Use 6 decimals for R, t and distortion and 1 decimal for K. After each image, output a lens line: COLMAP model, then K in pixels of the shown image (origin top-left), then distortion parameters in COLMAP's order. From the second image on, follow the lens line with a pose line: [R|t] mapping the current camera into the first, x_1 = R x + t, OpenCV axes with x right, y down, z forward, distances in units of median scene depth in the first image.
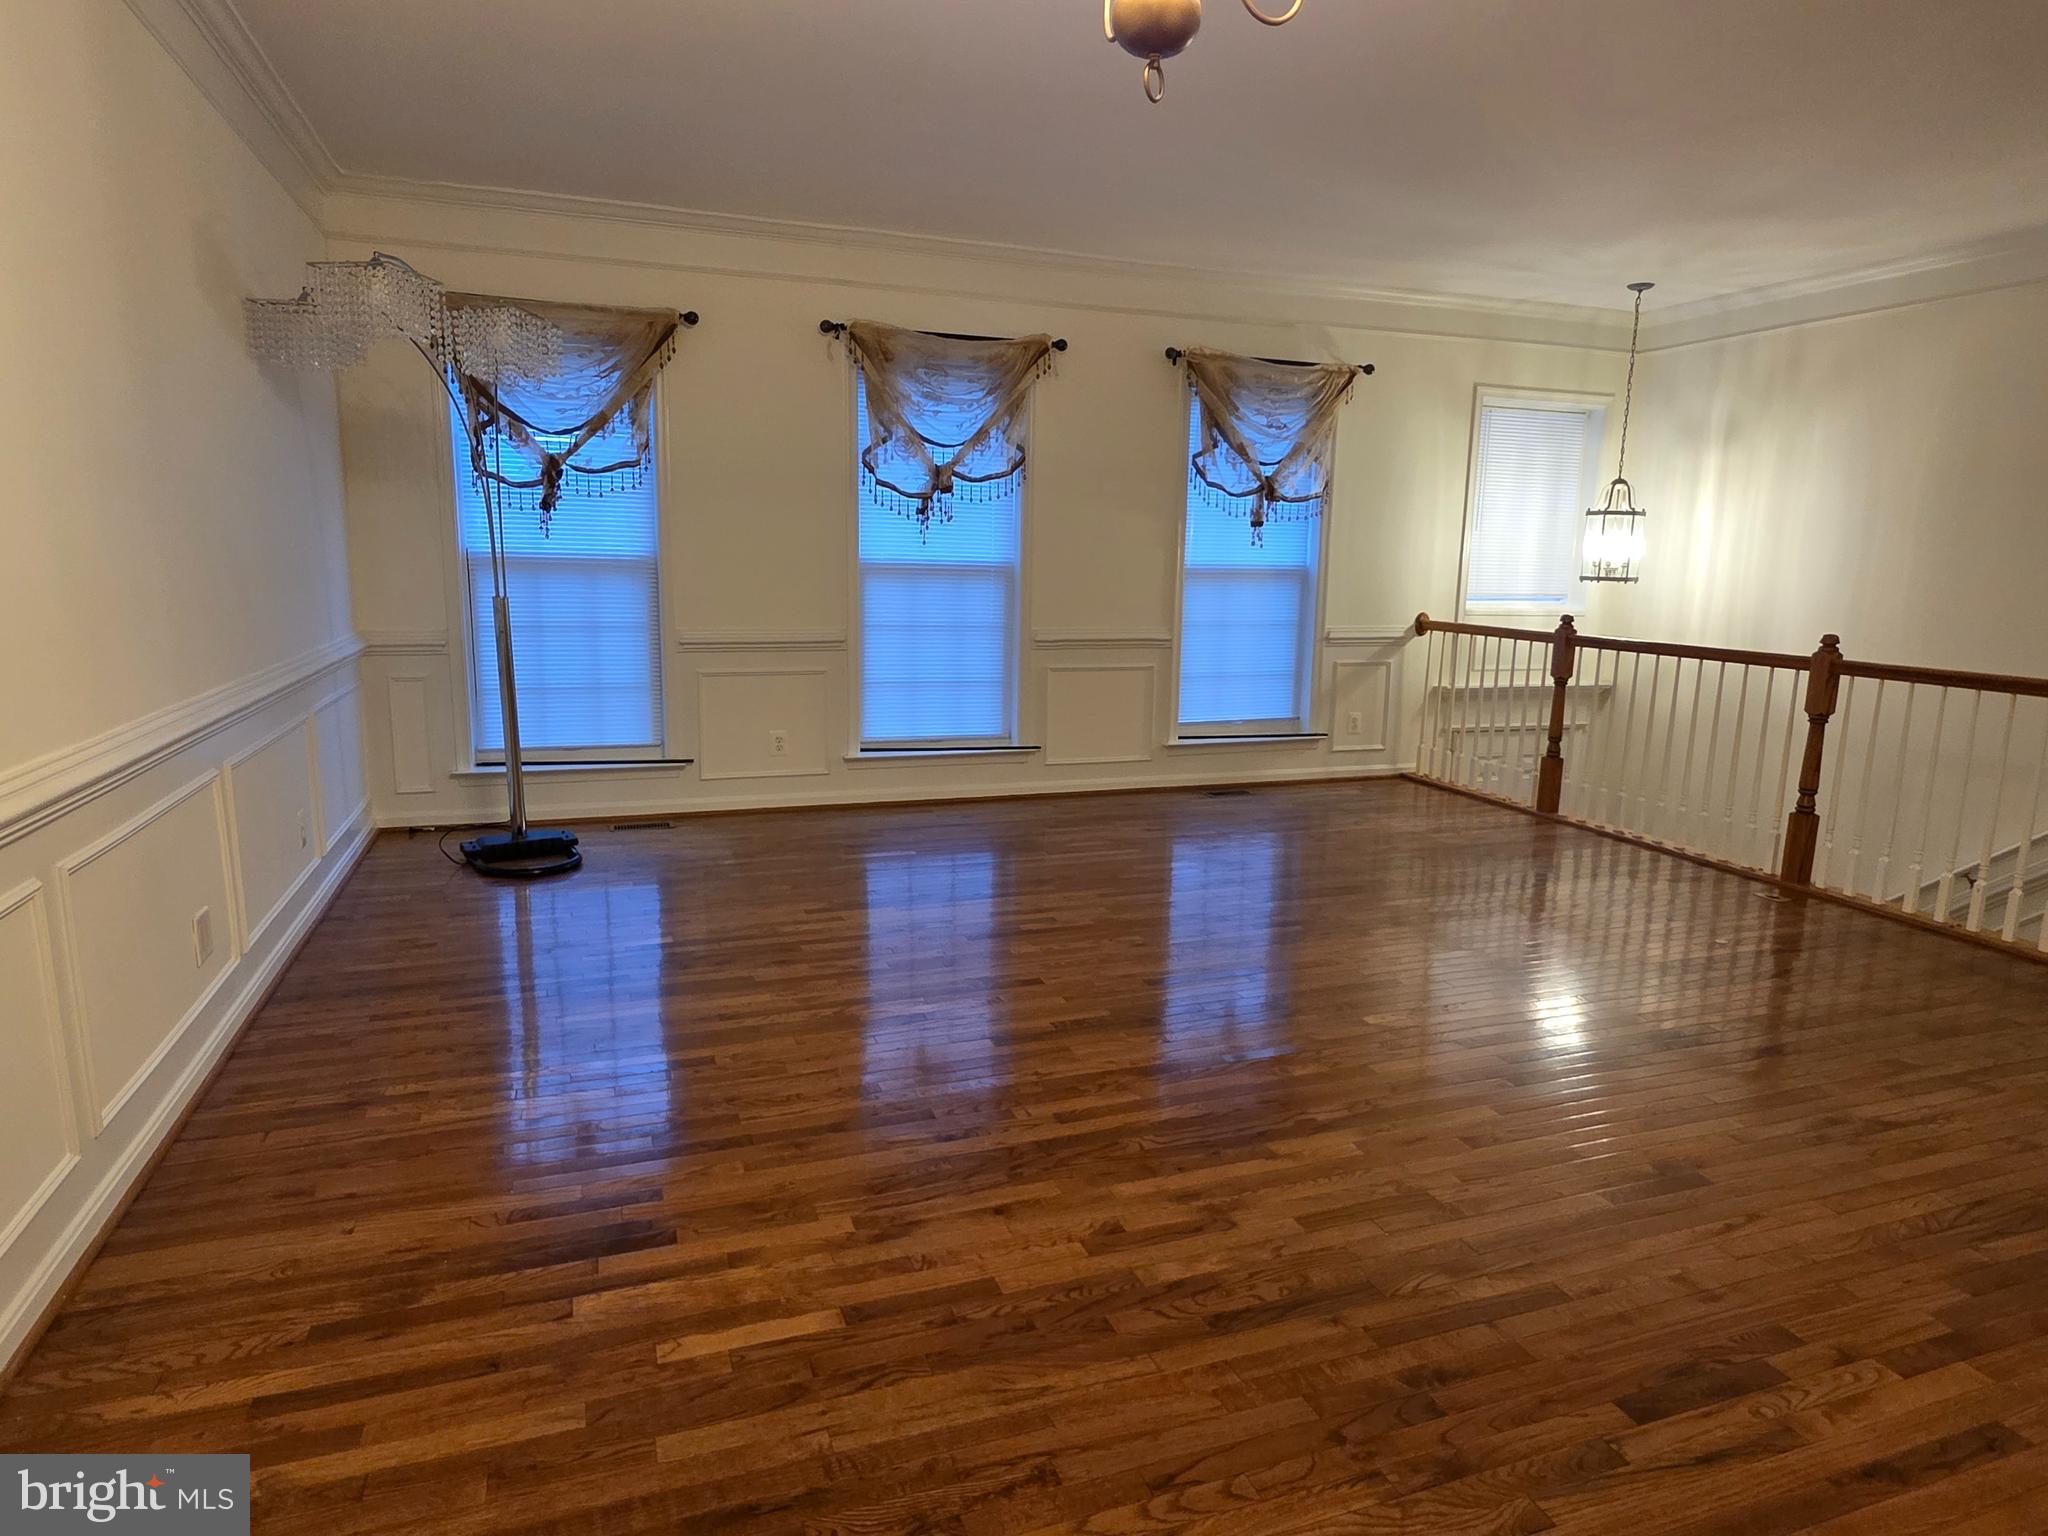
lens RADIAL K [[1222.0, 0, 1027.3], [0, 1222.0, 767.9], [0, 0, 1]] dist [0.005600, -0.003159]
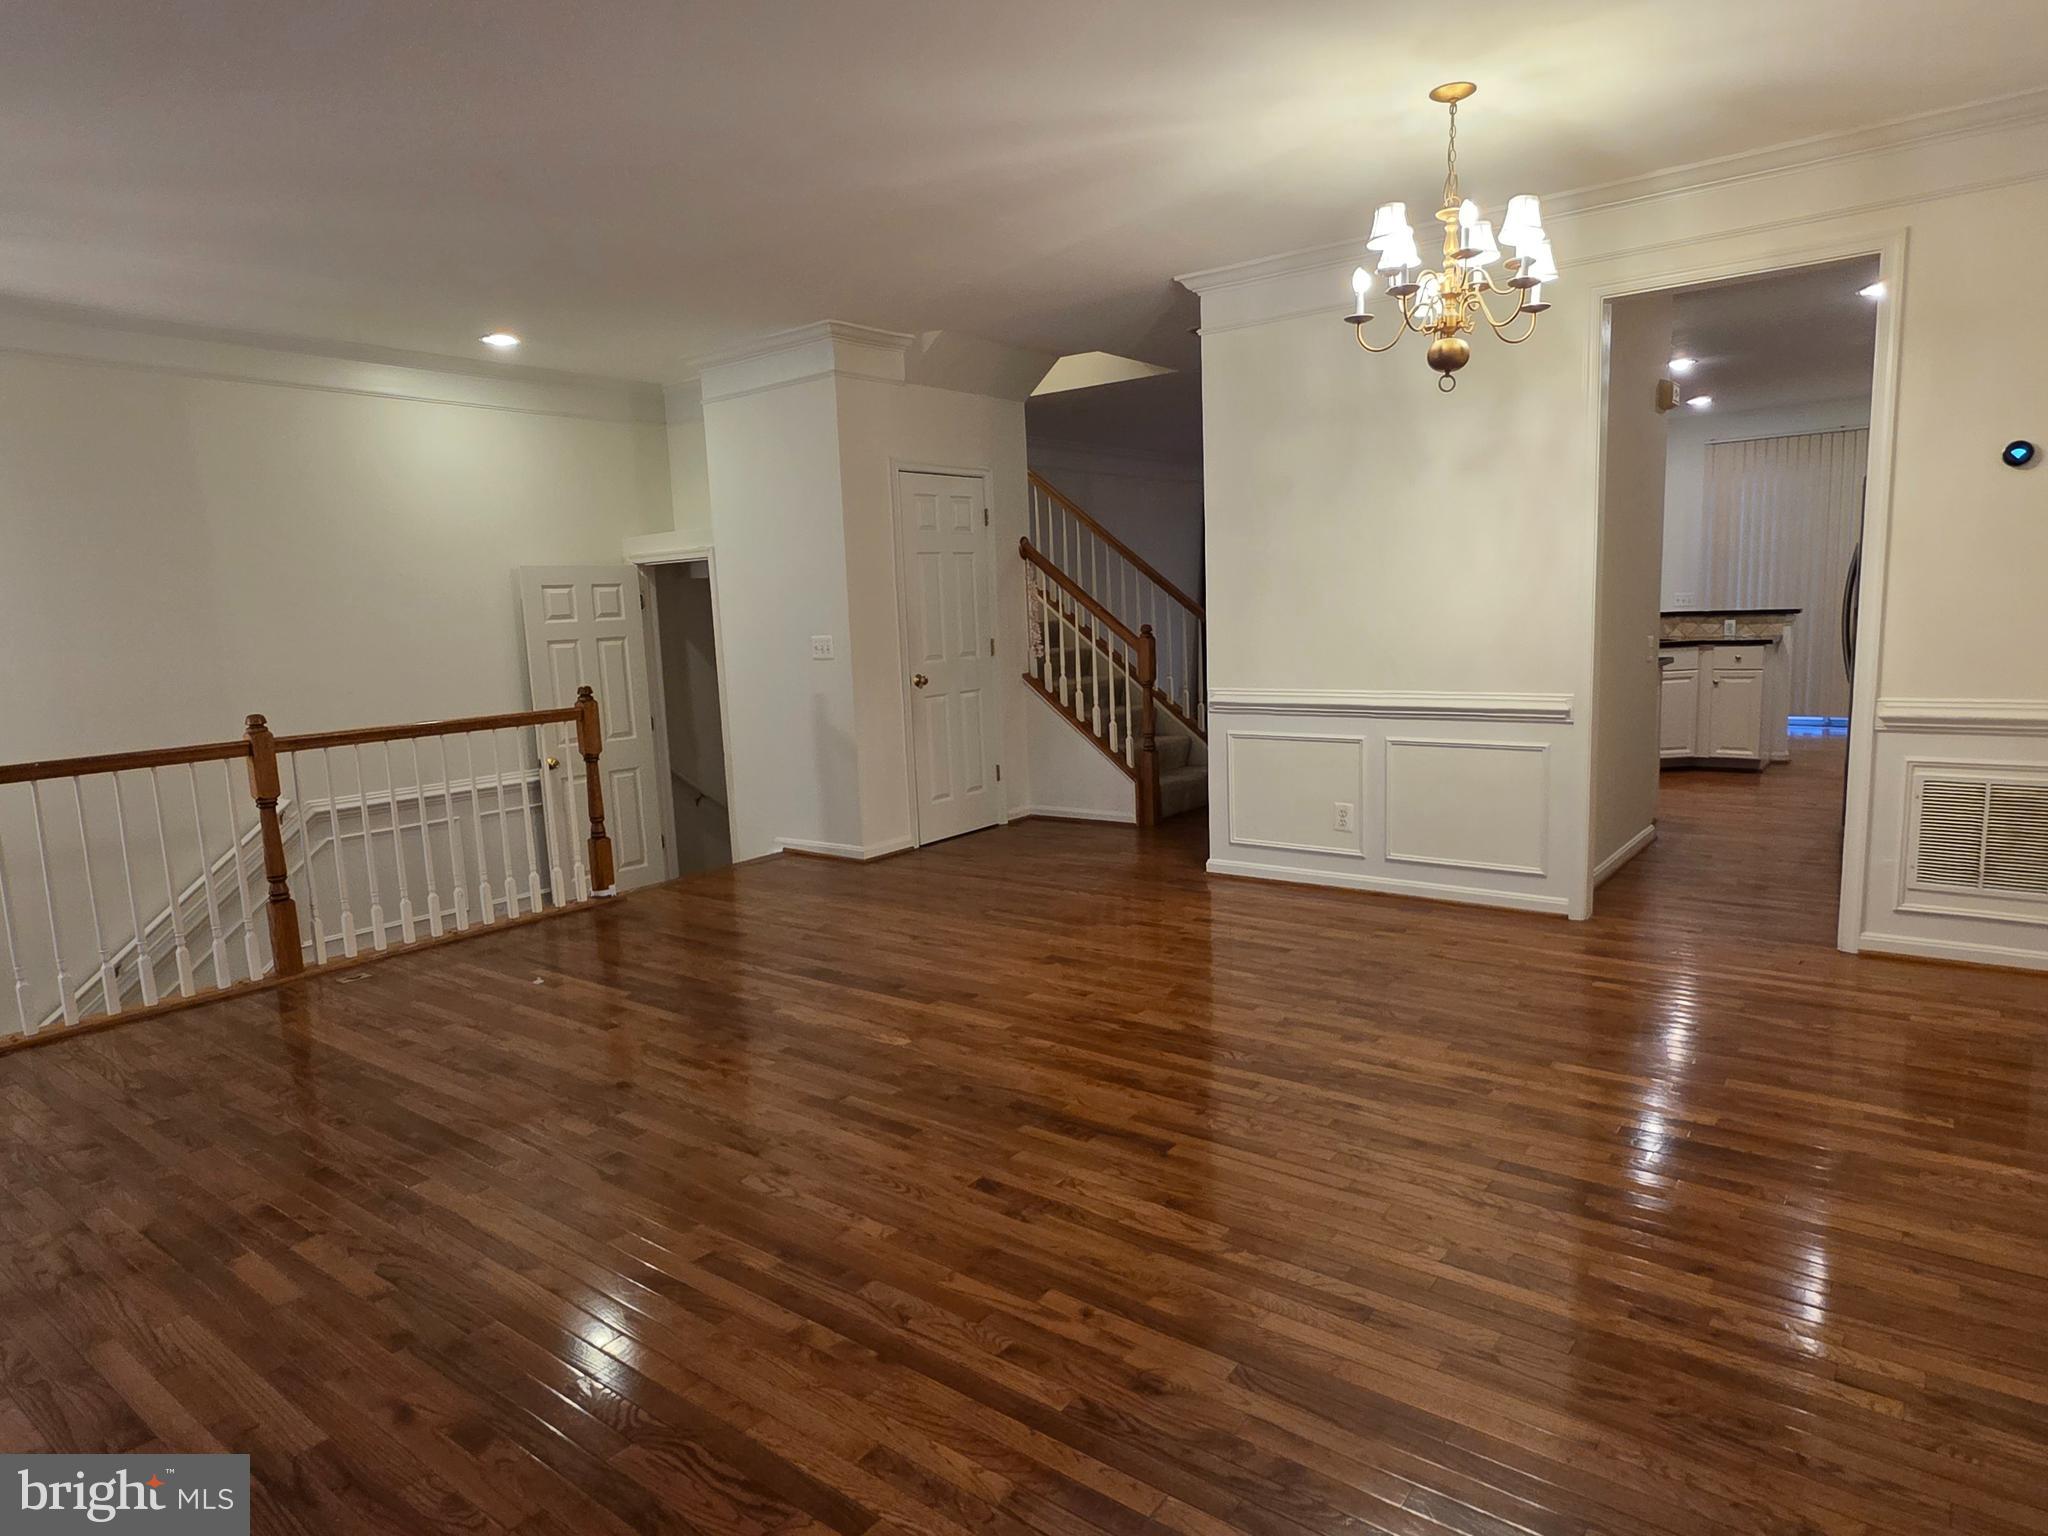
lens RADIAL K [[1222.0, 0, 1027.2], [0, 1222.0, 774.4], [0, 0, 1]] dist [0.005600, -0.003159]
pose [[-0.533294, -0.121426, 0.837170, -0.519986], [0.179341, 0.950920, 0.252168, -0.216693], [-0.826701, 0.284618, -0.485343, 1.071407]]
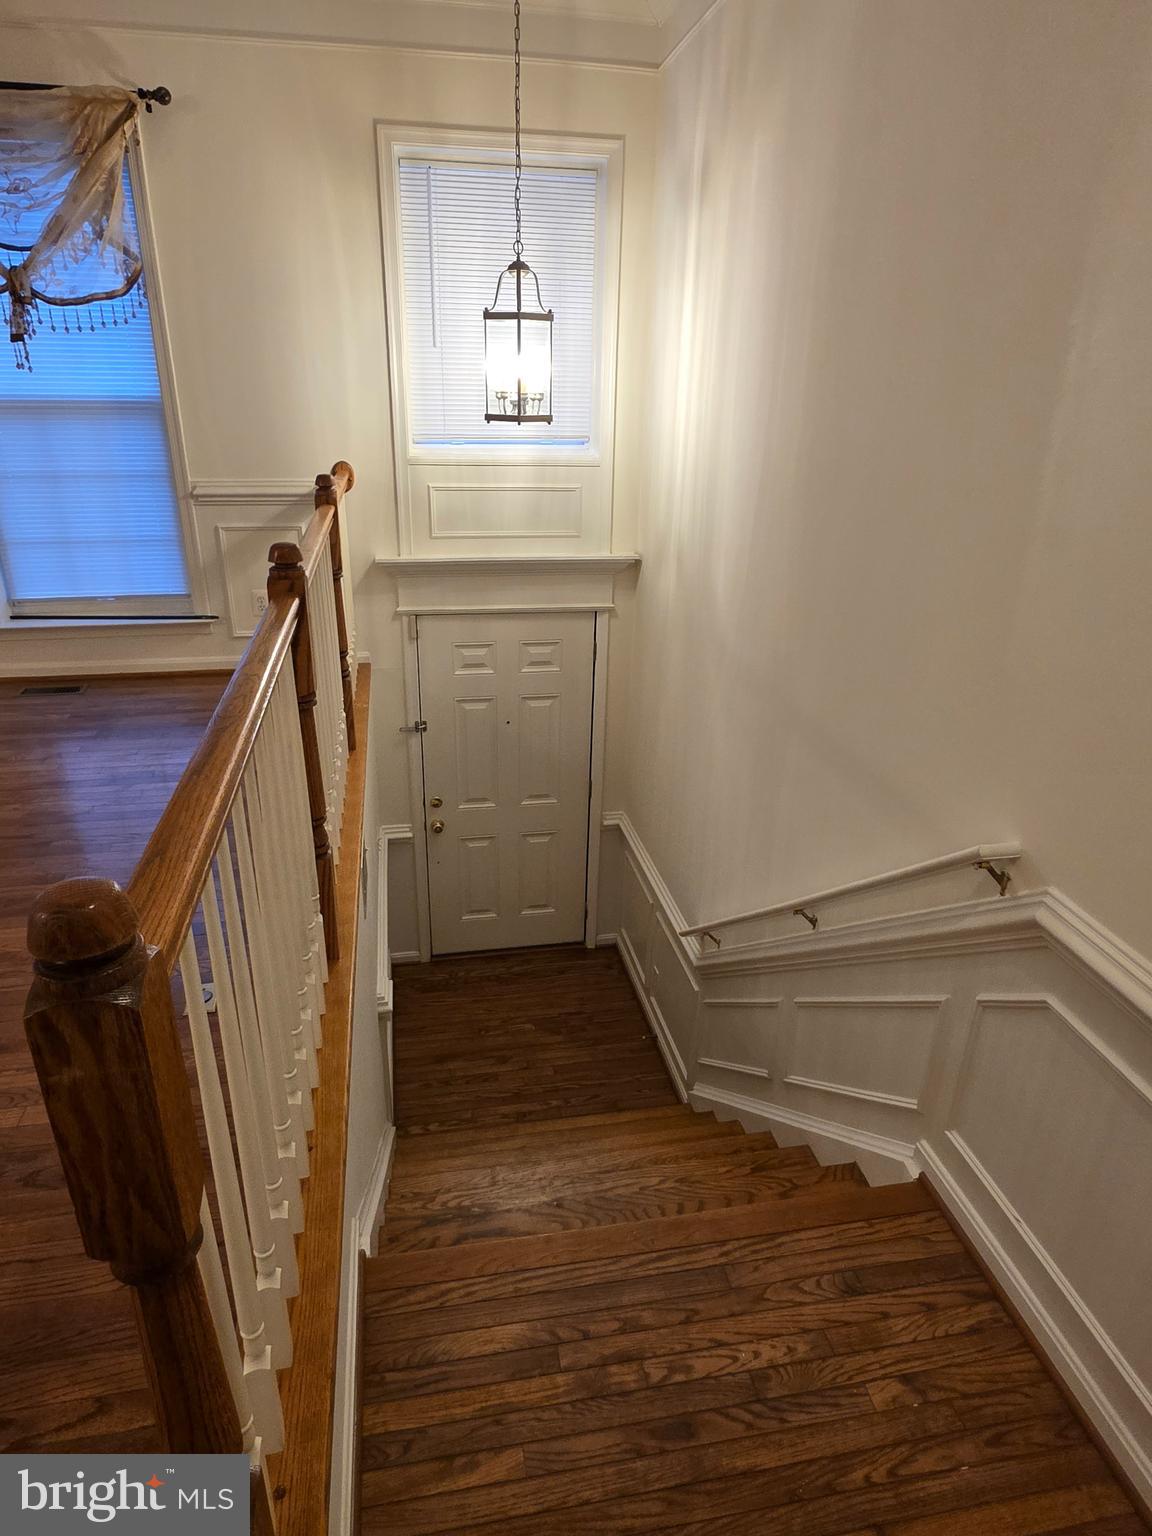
lens RADIAL K [[916.5, 0, 572.2], [0, 916.5, 767.7], [0, 0, 1]] dist [0.005600, -0.003159]
pose [[0.986501, 0.060031, -0.152356, 0.617949], [-0.025330, 0.975125, 0.220206, -0.075226], [0.161785, -0.213374, 0.963482, 0.458379]]
